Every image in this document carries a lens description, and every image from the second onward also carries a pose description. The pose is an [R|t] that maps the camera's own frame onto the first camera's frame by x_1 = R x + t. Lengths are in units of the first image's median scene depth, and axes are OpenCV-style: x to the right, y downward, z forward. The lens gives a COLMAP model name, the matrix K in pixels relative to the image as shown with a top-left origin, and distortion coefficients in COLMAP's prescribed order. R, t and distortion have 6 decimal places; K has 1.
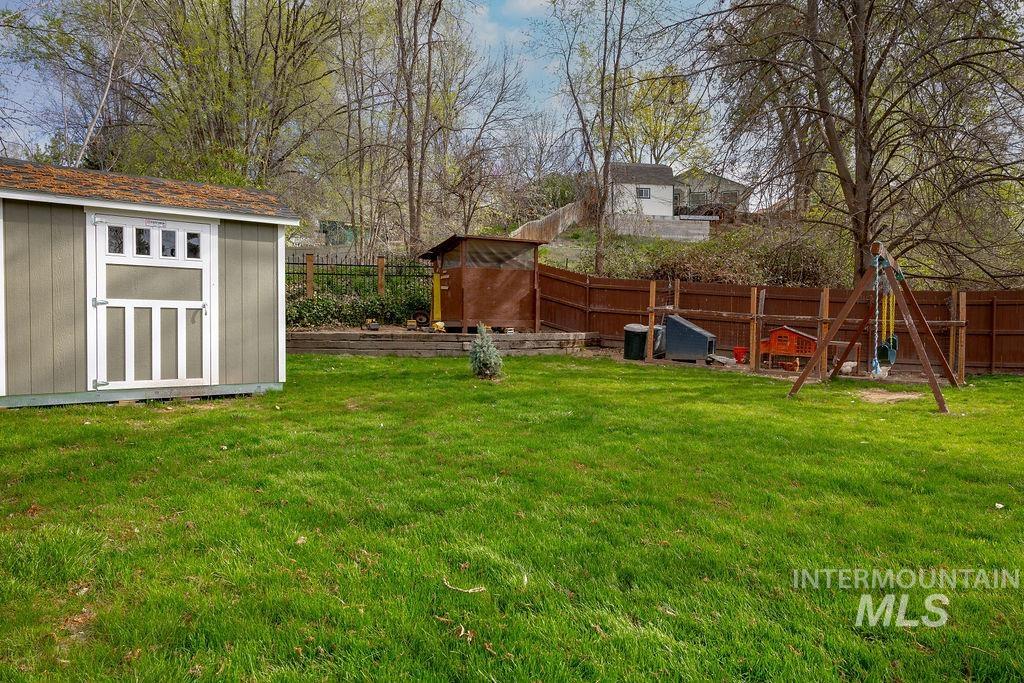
lens RADIAL K [[689.1, 0, 512.0], [0, 689.1, 341.5], [0, 0, 1]] dist [0.005779, 0.002244]
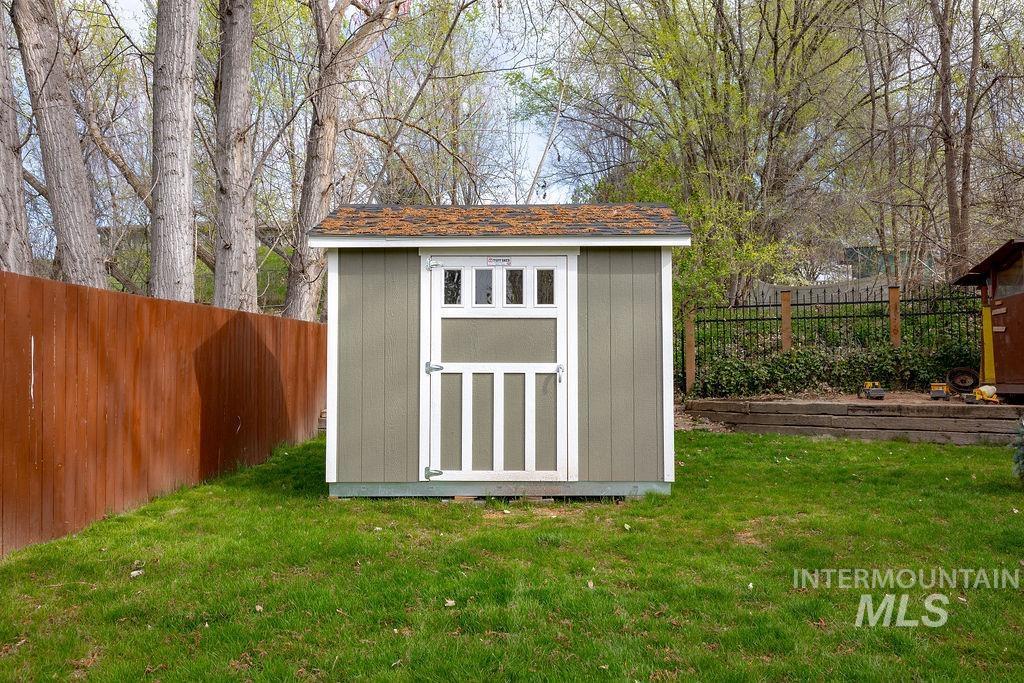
lens RADIAL K [[854.2, 0, 507.6], [0, 854.2, 344.8], [0, 0, 1]] dist [0.005069, 0.002228]
pose [[0.779468, -0.035944, -0.625410, 0.068087], [-0.009572, 0.997553, -0.069262, -0.015005], [0.626369, 0.059974, 0.777216, 0.275609]]
